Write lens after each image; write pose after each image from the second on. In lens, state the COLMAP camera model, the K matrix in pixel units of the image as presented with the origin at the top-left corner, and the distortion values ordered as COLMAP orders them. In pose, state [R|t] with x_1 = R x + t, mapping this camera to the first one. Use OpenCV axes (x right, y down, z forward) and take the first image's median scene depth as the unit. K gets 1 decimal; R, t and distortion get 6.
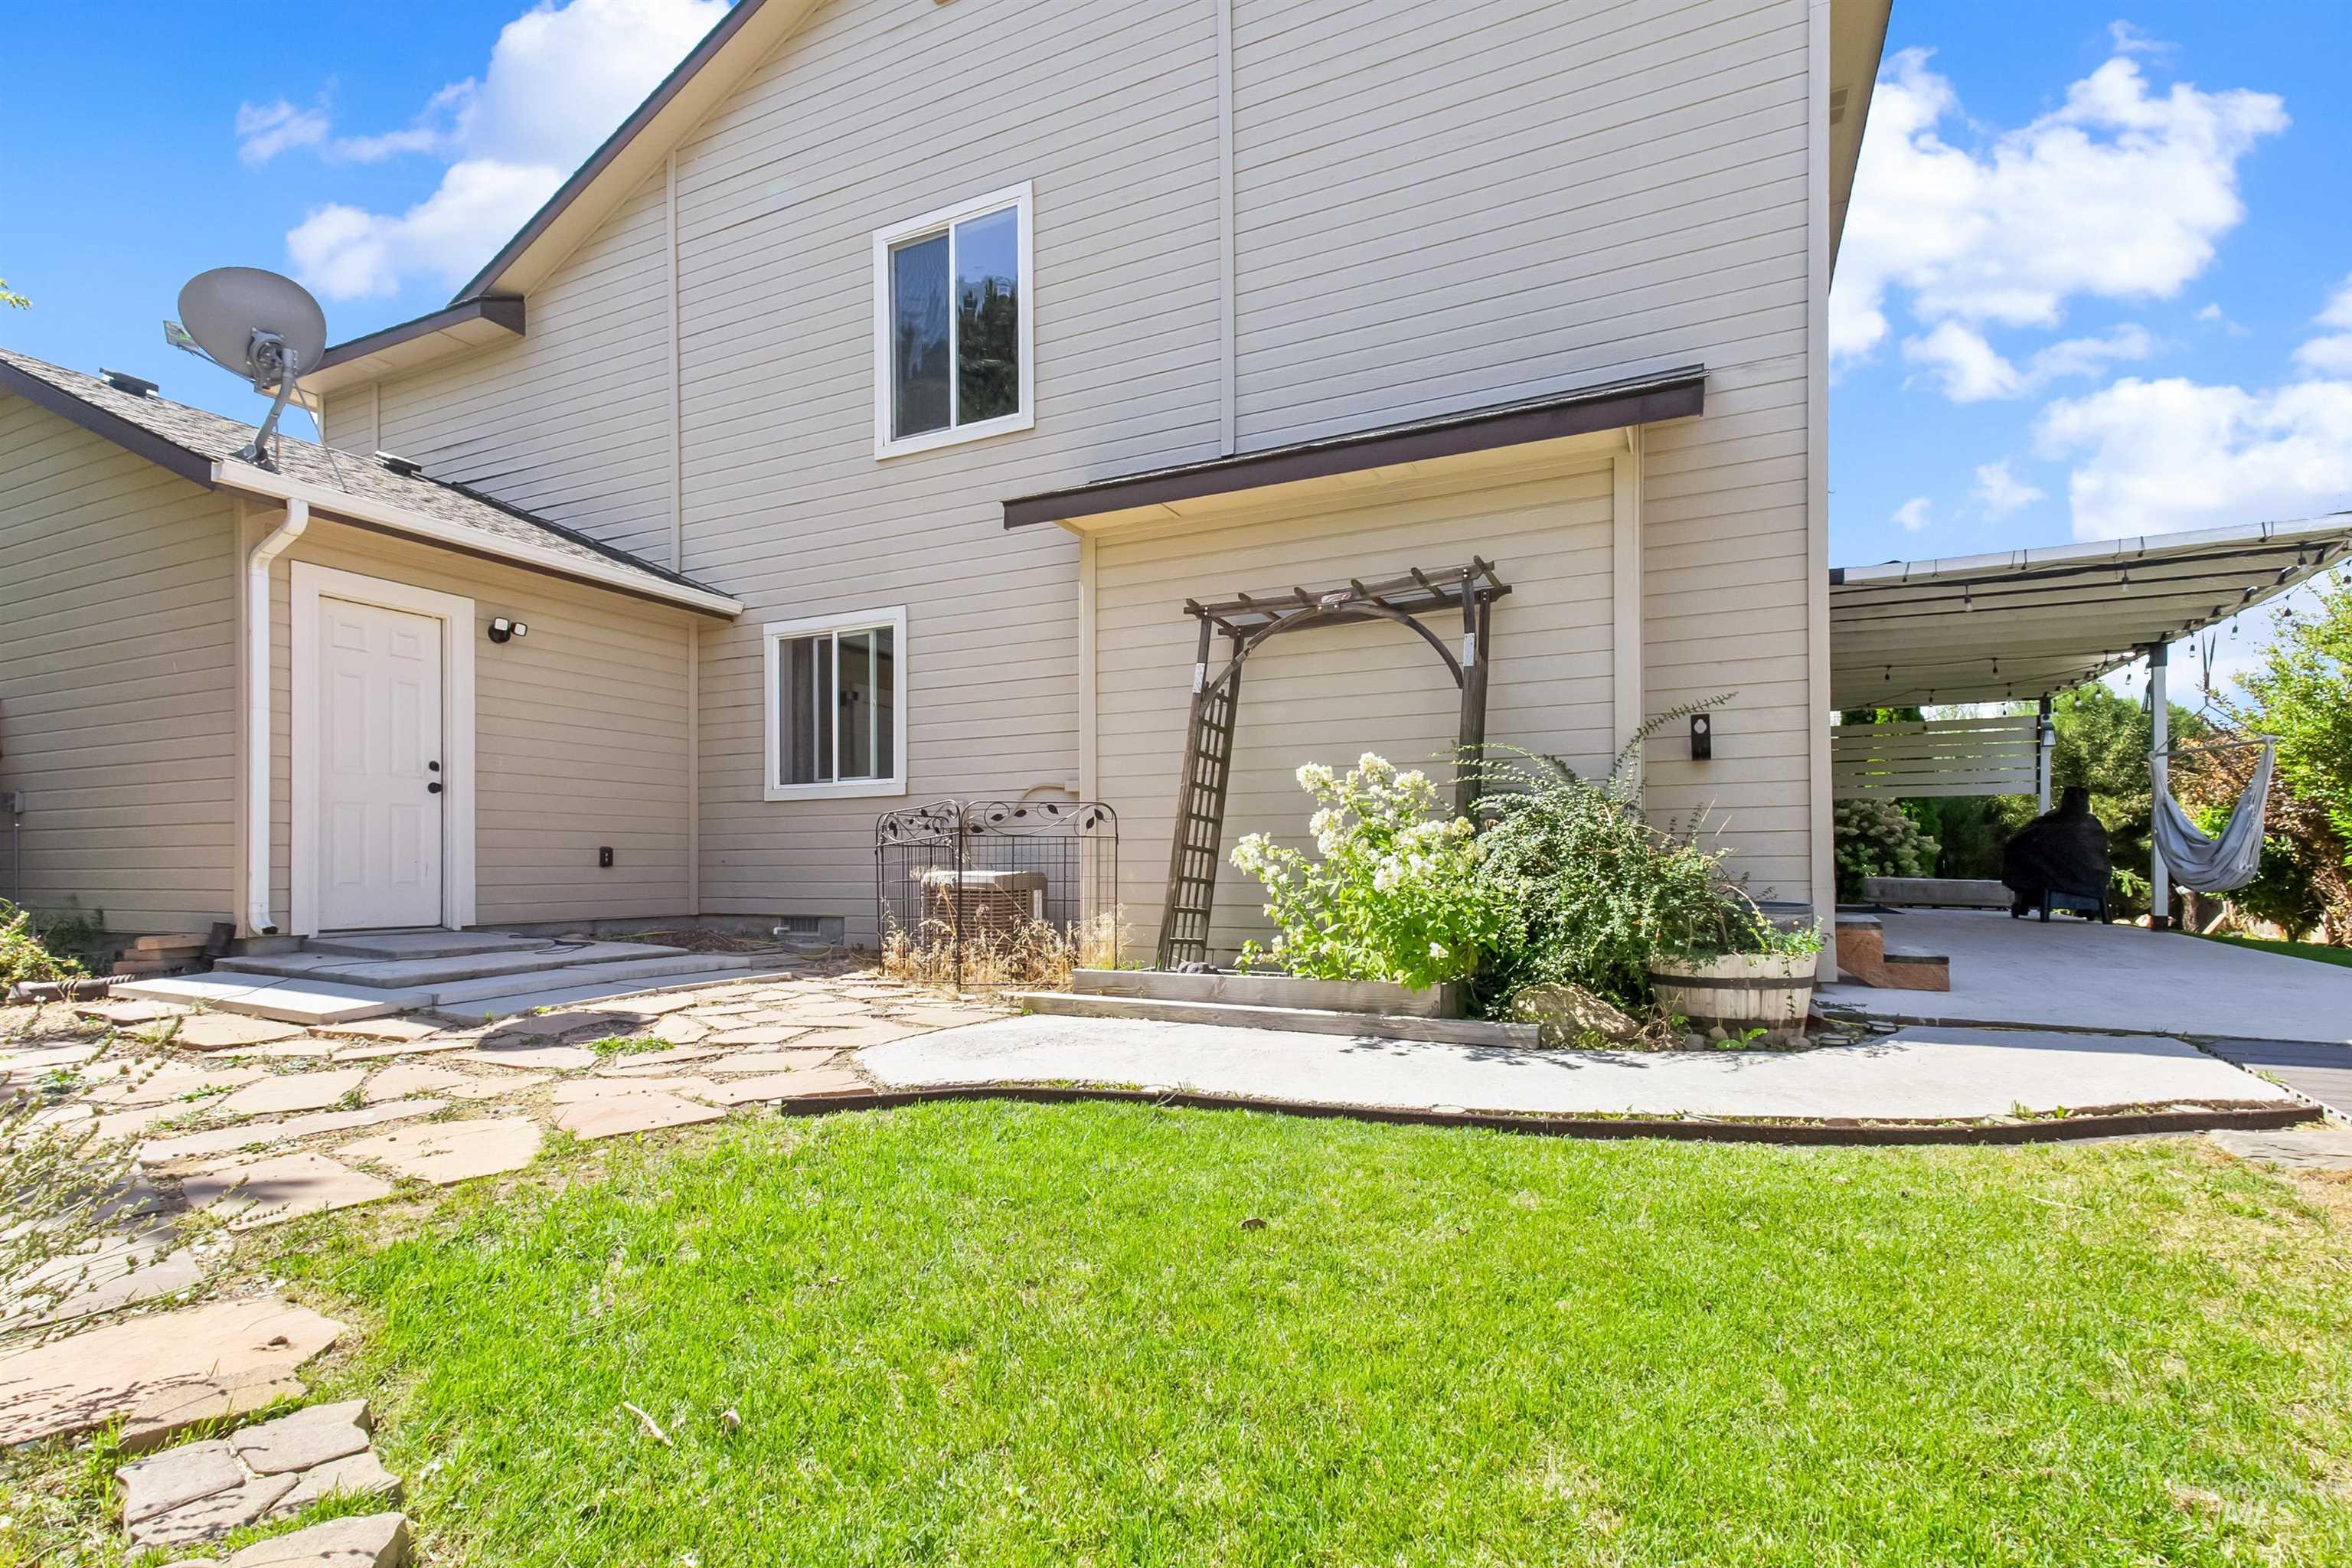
lens RADIAL K [[1085.1, 0, 1181.8], [0, 1085.1, 872.2], [0, 0, 1]] dist [0.018155, -0.004655]
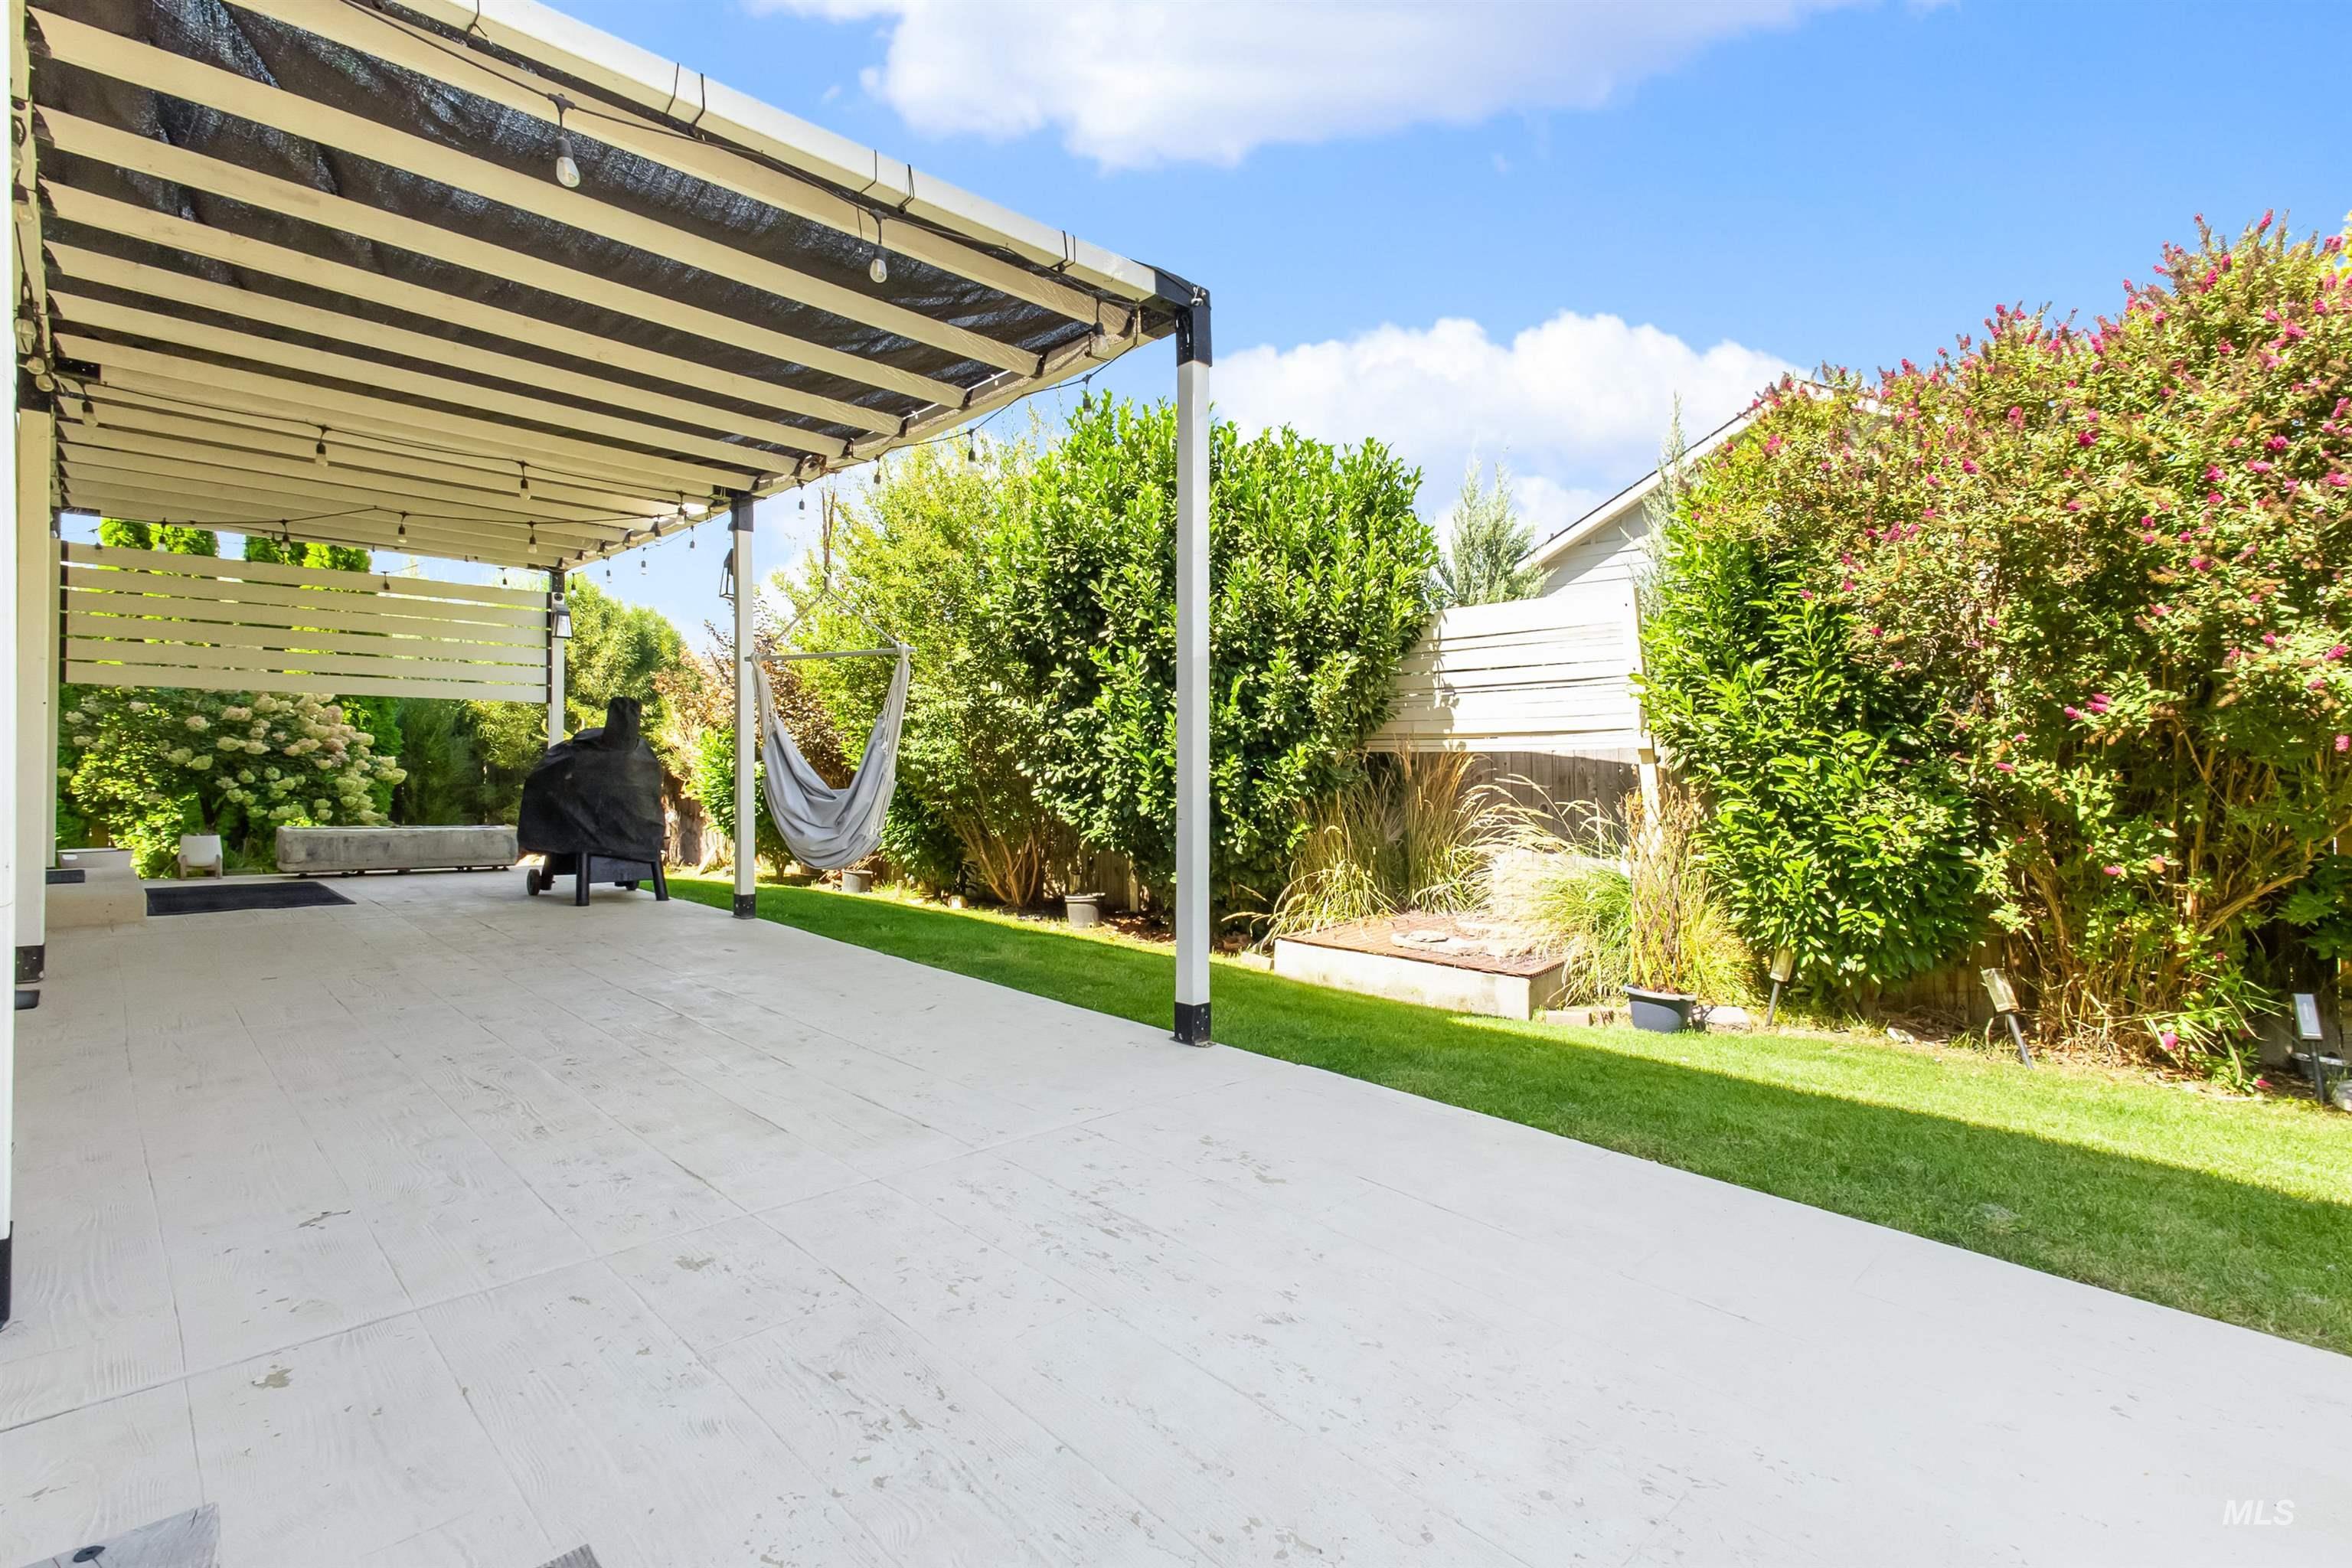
lens RADIAL K [[1085.1, 0, 1176.0], [0, 1085.1, 767.9], [0, 0, 1]] dist [0.018155, -0.004655]
pose [[0.326972, 0.002454, 0.945031, 0.221421], [0.001110, 0.999995, -0.002981, -0.024162], [-0.945033, 0.002024, 0.326968, 0.344570]]
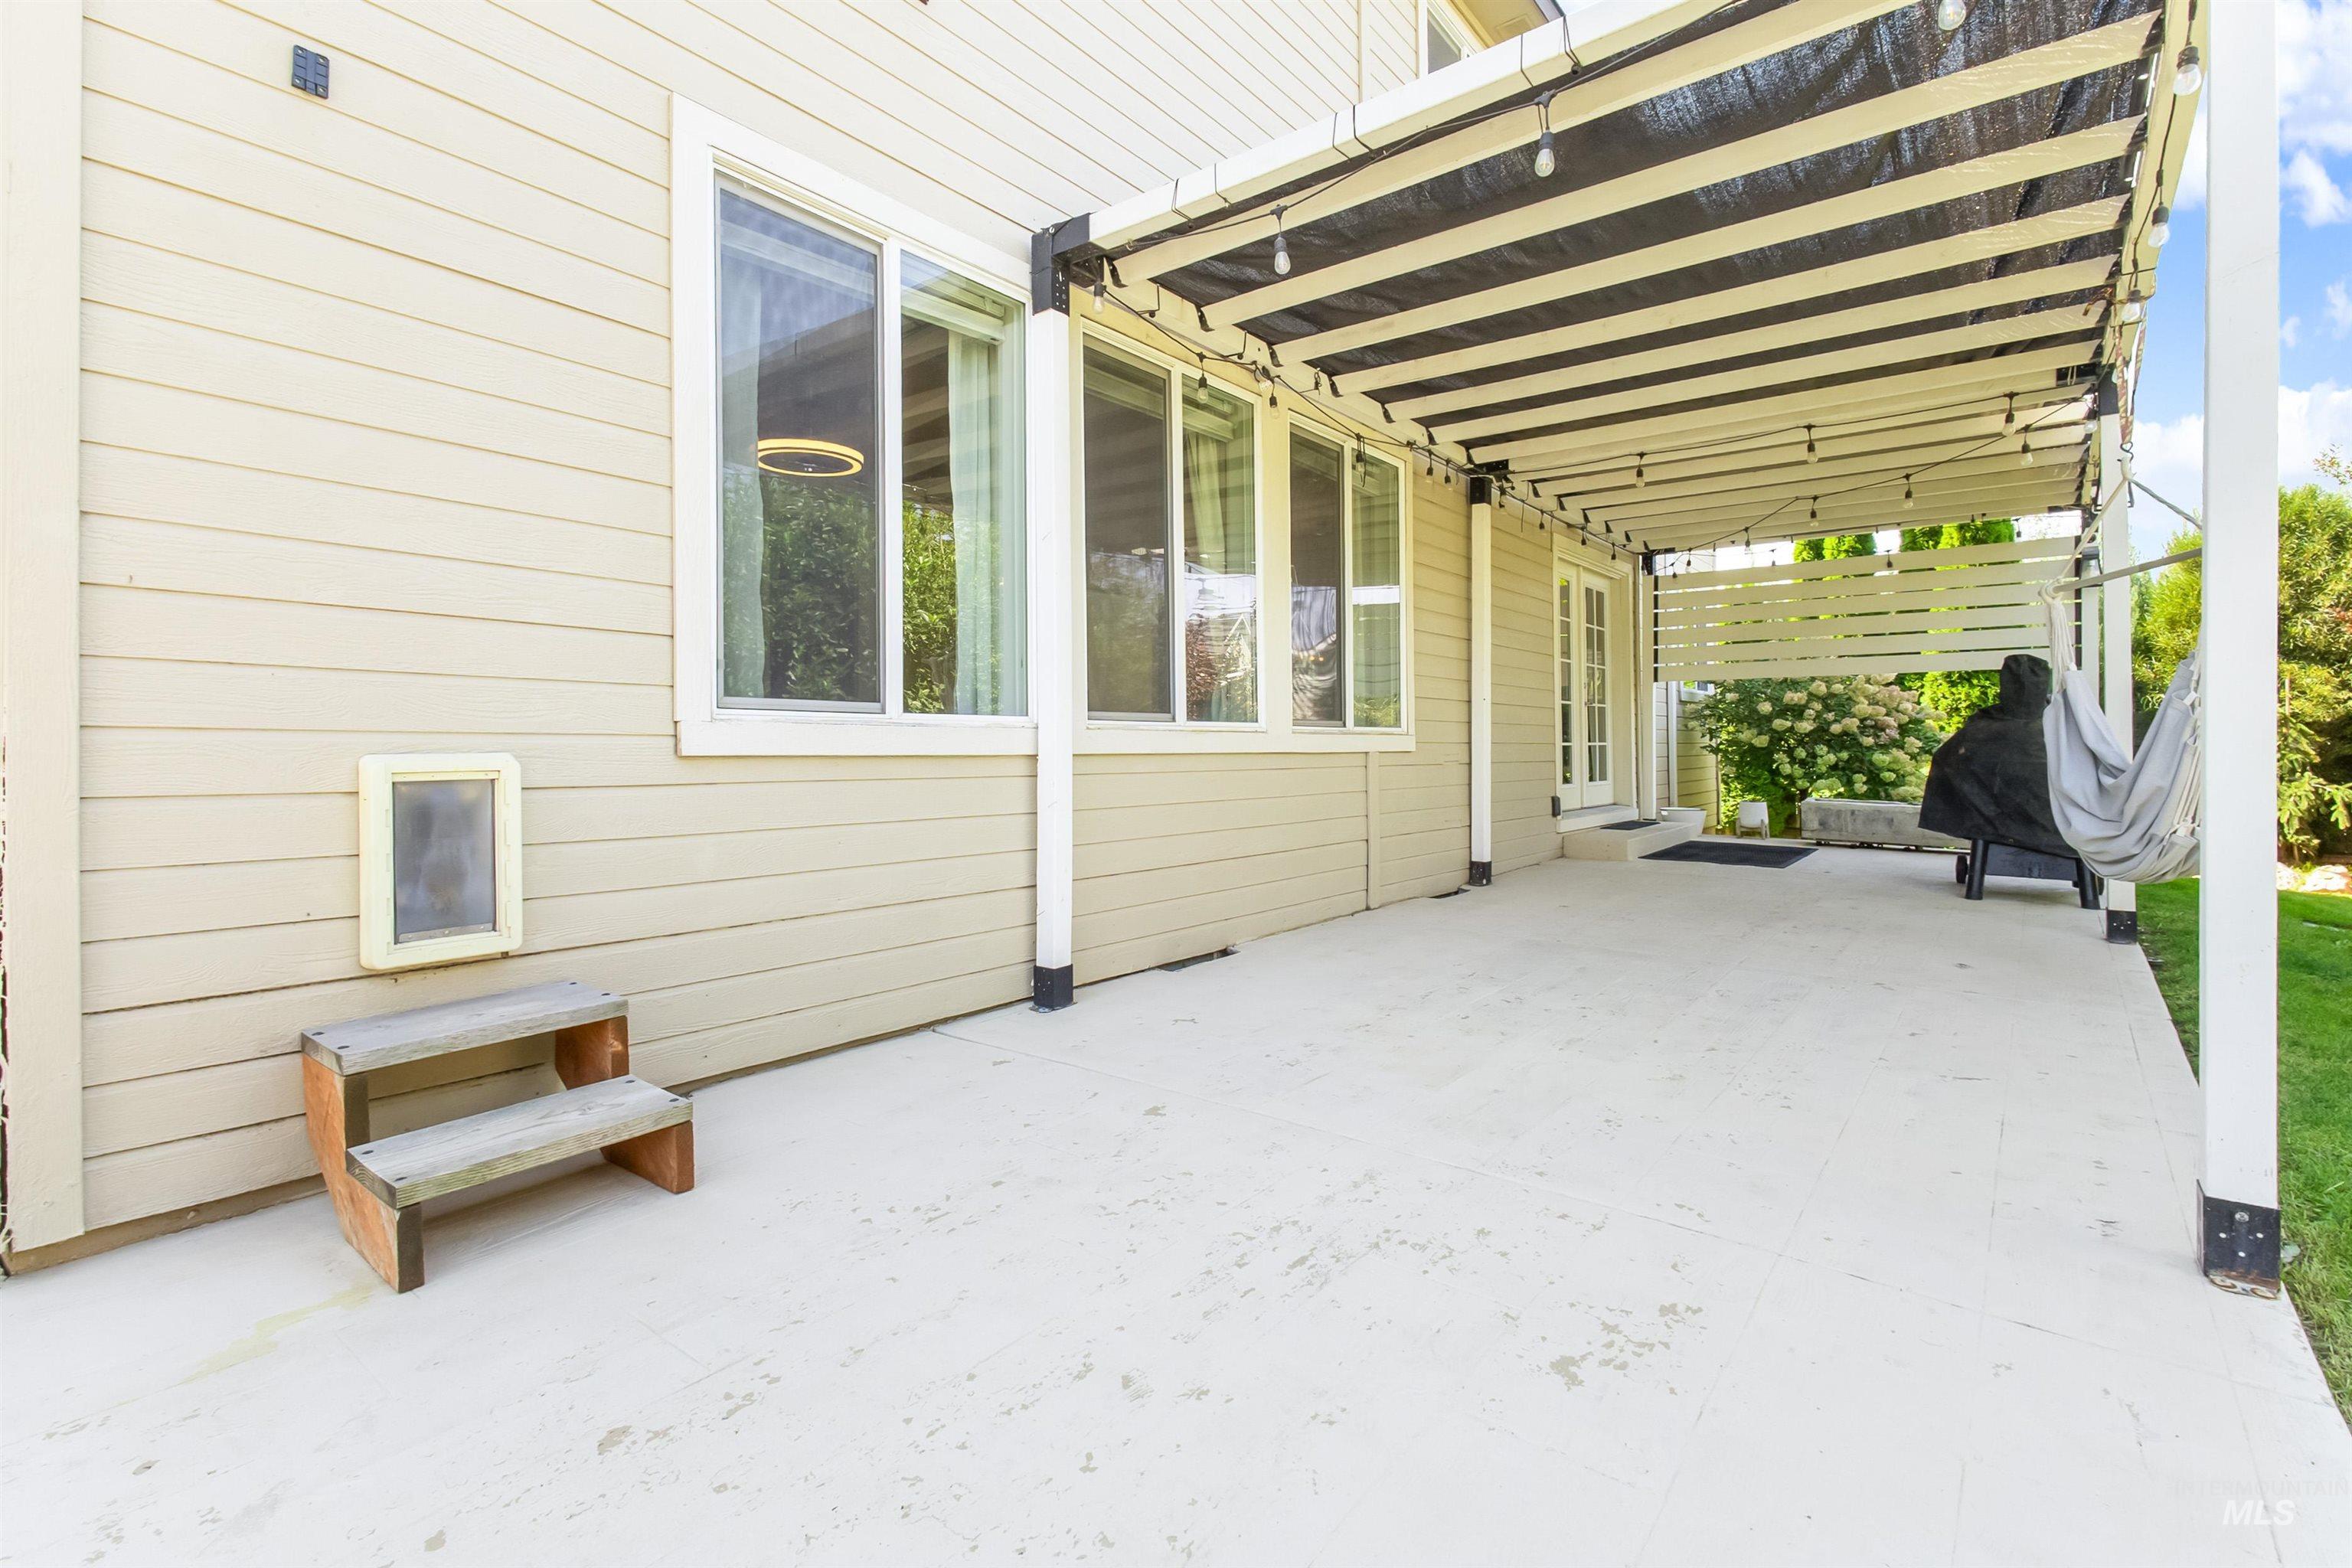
lens RADIAL K [[1085.1, 0, 1158.9], [0, 1085.1, 777.4], [0, 0, 1]] dist [0.018155, -0.004655]
pose [[0.977142, 0.004685, -0.212534, 0.374212], [-0.000135, 0.999771, 0.021415, -0.020900], [0.212586, -0.020897, 0.976919, 0.271970]]
